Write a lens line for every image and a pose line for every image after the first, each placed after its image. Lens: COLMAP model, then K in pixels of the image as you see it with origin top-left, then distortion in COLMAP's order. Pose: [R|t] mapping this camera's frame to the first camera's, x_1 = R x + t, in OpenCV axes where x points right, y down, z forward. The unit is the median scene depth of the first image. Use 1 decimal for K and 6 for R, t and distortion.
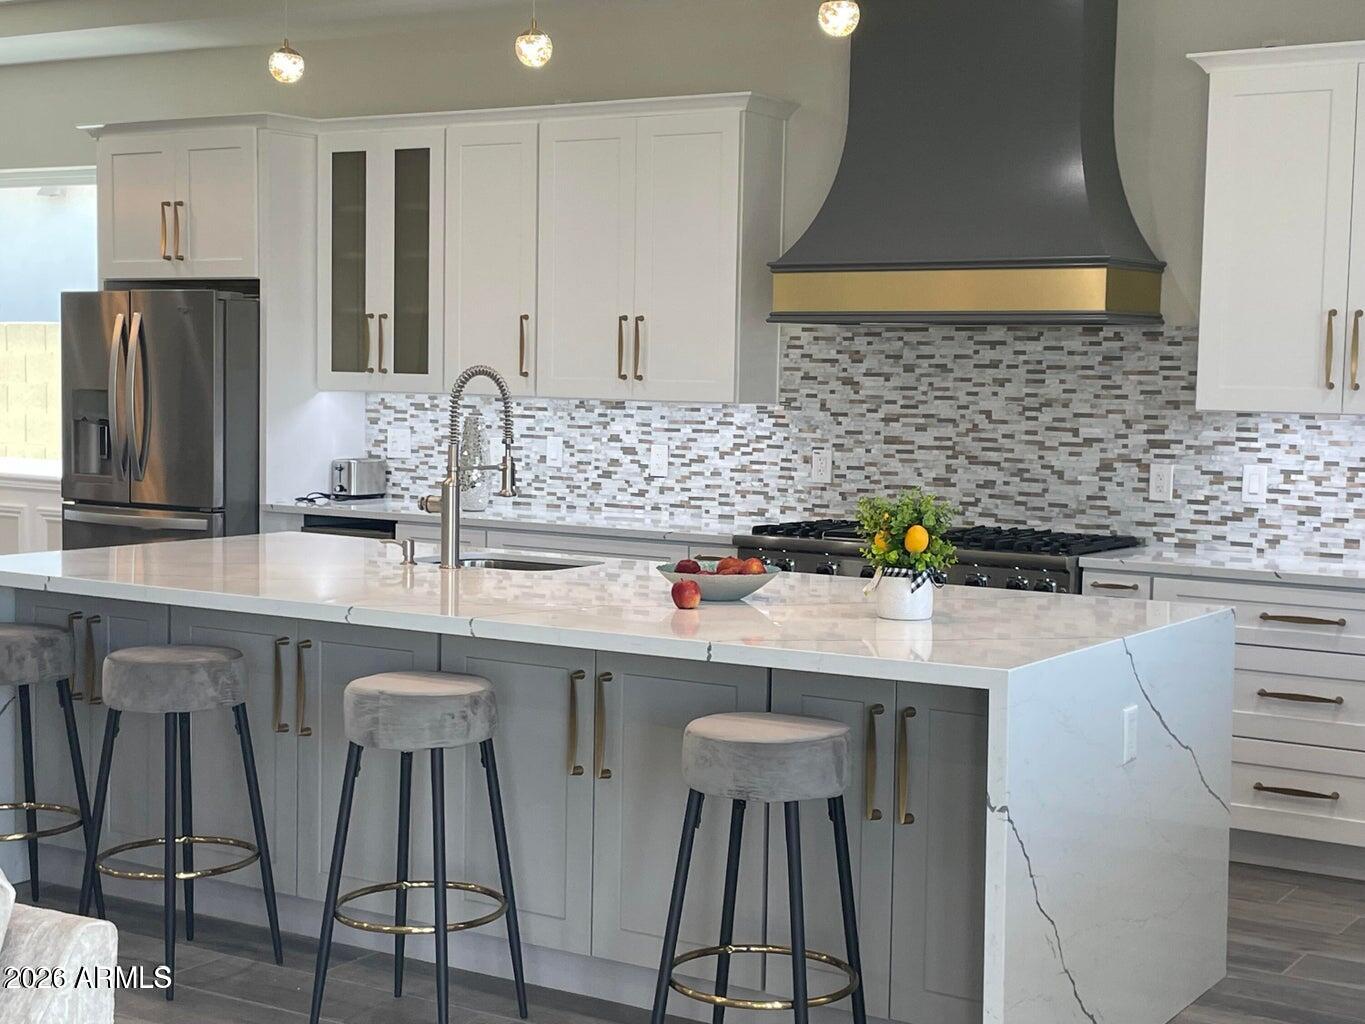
lens RADIAL K [[2027.8, 0, 677.8], [0, 2027.8, 509.0], [0, 0, 1]] dist [0.095575, 0.000000]
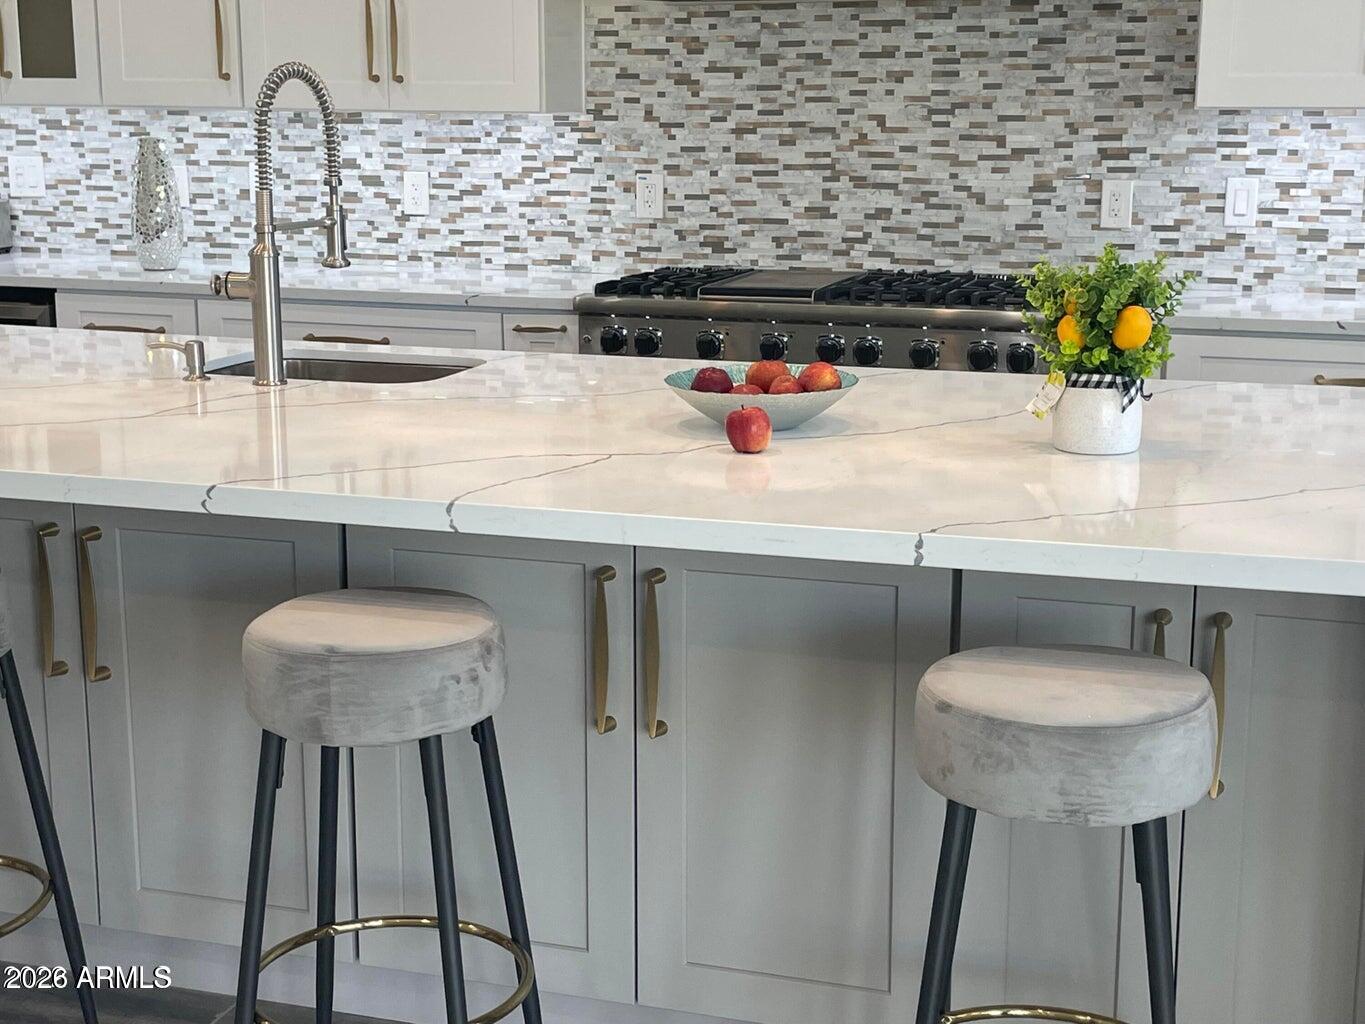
lens RADIAL K [[2069.6, 0, 684.1], [0, 2069.6, 520.4], [0, 0, 1]] dist [0.089298, 0.000000]
pose [[0.971137, -0.068230, 0.228556, -0.107523], [0.034369, 0.988242, 0.148983, -0.017232], [-0.236034, -0.136827, 0.962064, 0.252179]]
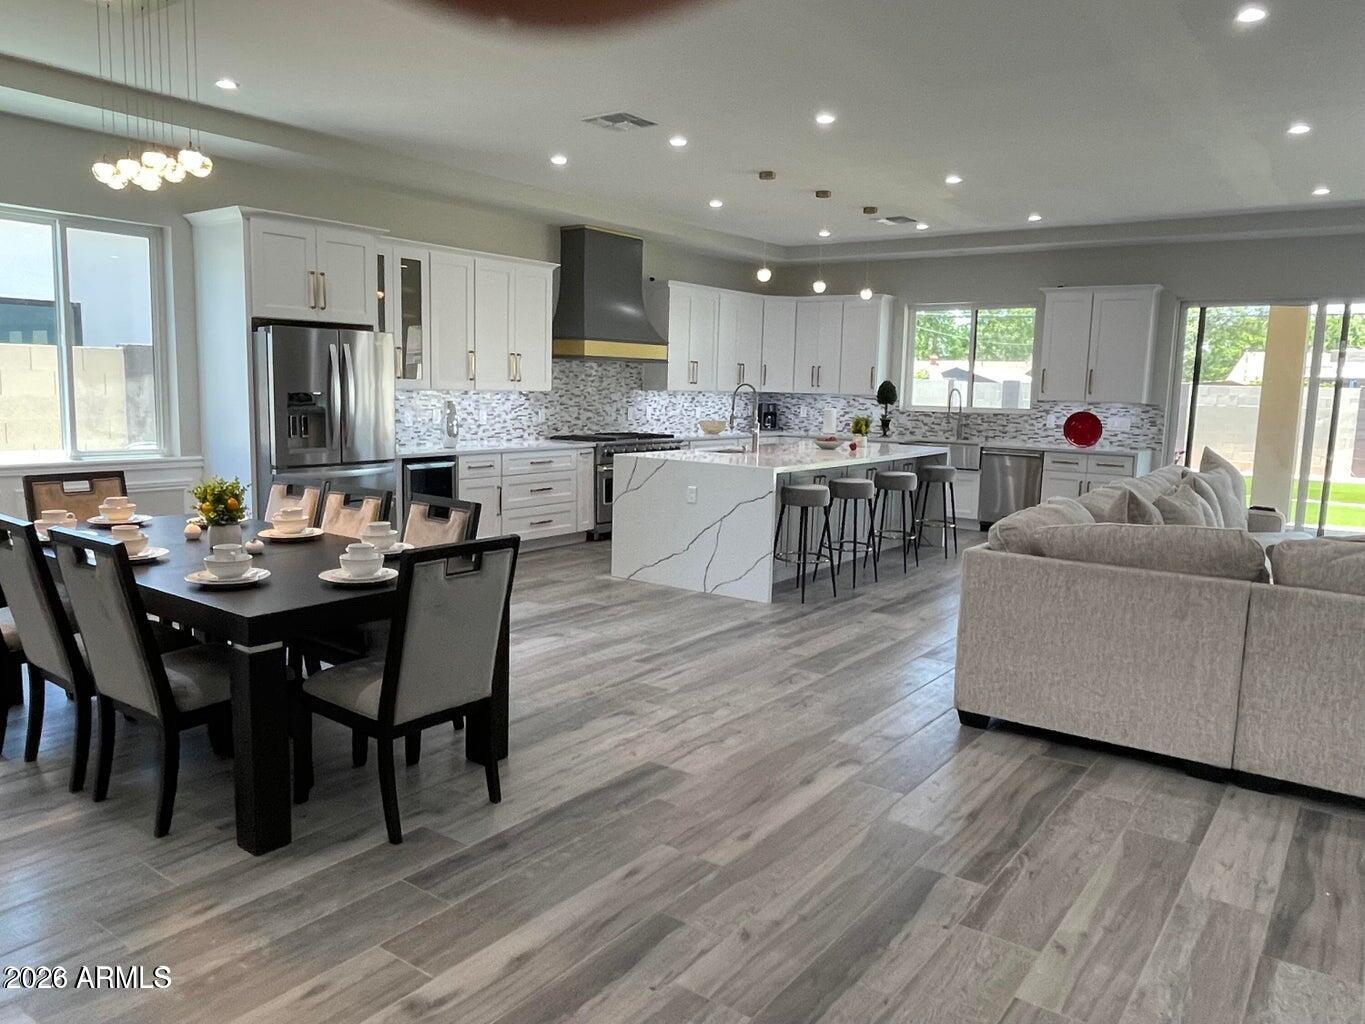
lens RADIAL K [[992.9, 0, 681.2], [0, 992.9, 517.3], [0, 0, 1]] dist [0.003299, 0.003942]
pose [[0.064211, -0.149256, 0.986712, -1.214082], [0.050644, 0.987965, 0.146150, -0.071457], [-0.996650, 0.040587, 0.070998, 0.793861]]
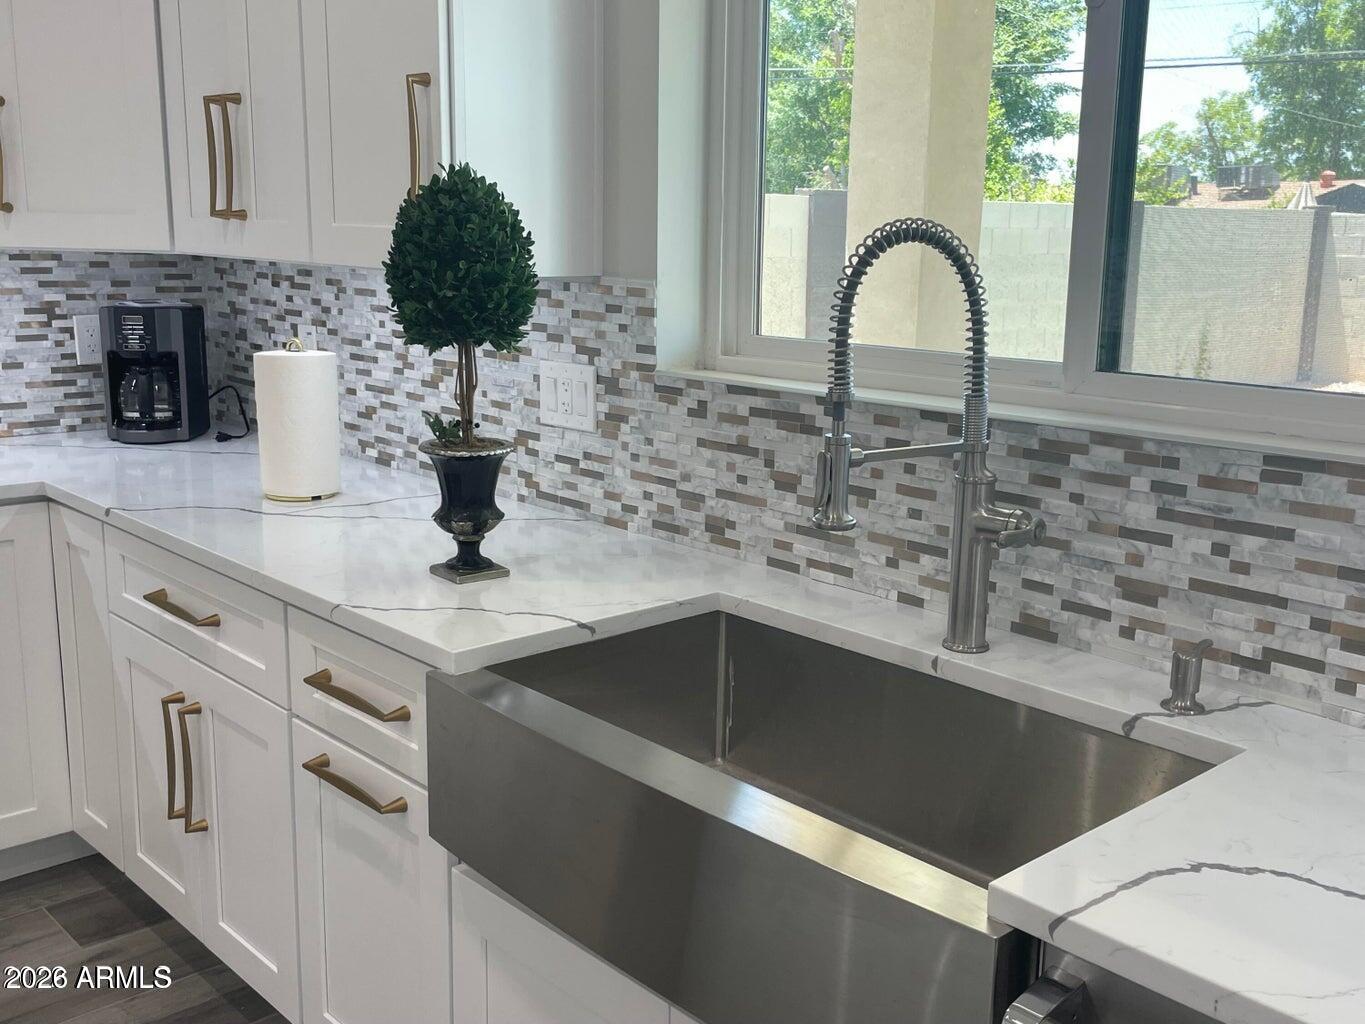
lens RADIAL K [[1367.8, 0, 681.7], [0, 1367.8, 514.1], [0, 0, 1]] dist [0.051350, 0.000000]
pose [[0.255504, -0.212876, 0.943081, 0.083094], [0.057238, 0.977078, 0.205043, -0.025092], [-0.965112, 0.001591, 0.261832, 0.456005]]
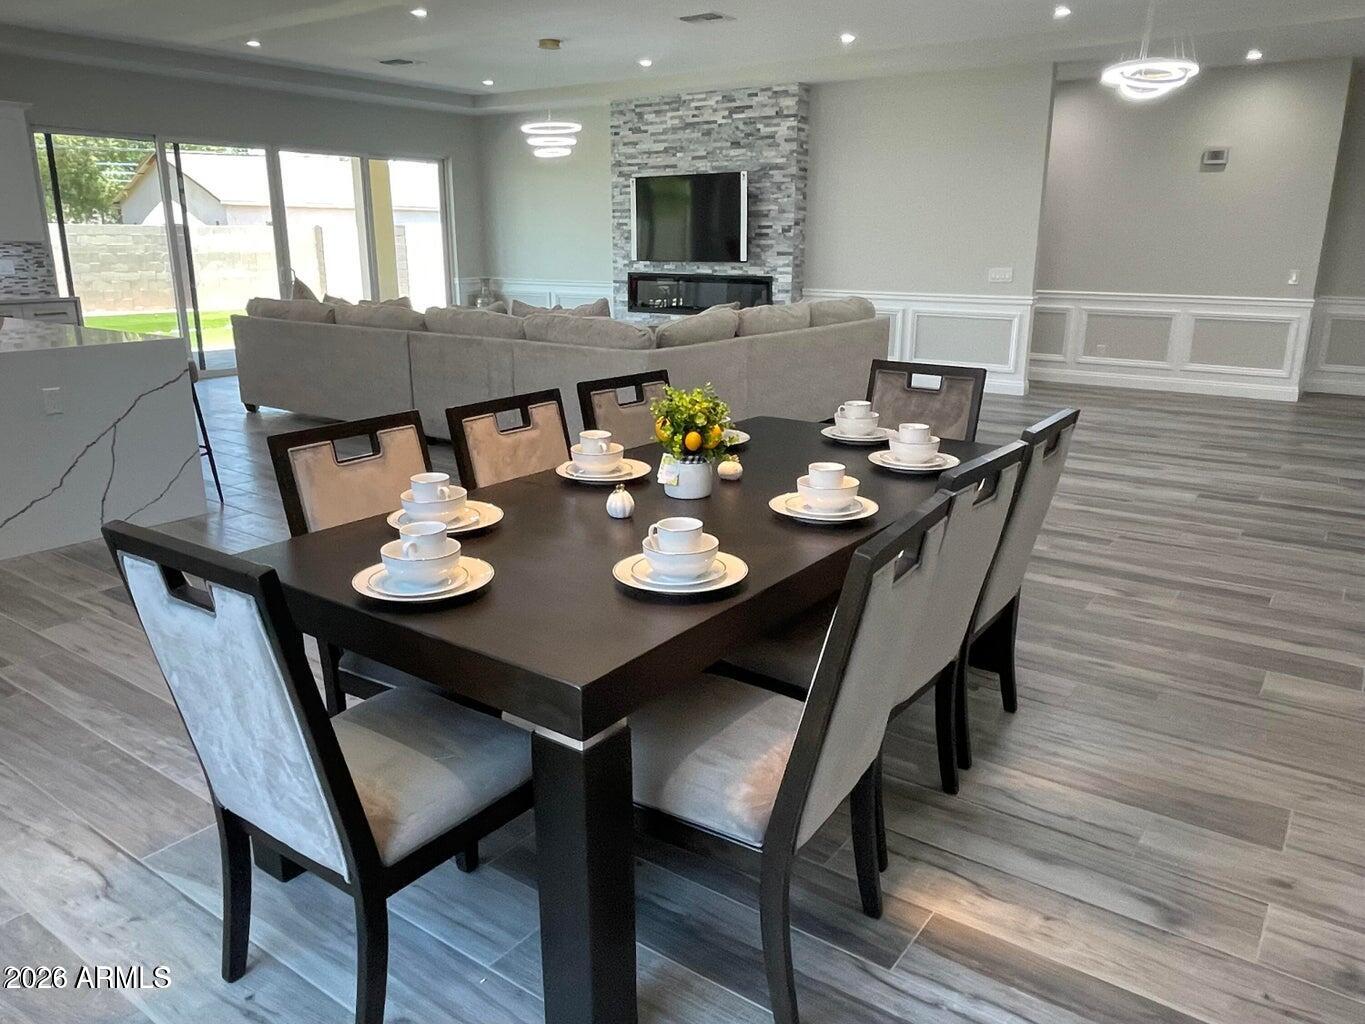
lens RADIAL K [[992.9, 0, 686.2], [0, 992.9, 510.0], [0, 0, 1]] dist [0.003299, 0.003942]
pose [[-0.997648, -0.034741, 0.059088, -0.692567], [-0.012764, 0.941120, 0.337833, -0.108197], [-0.067346, 0.336284, -0.939350, 1.460717]]
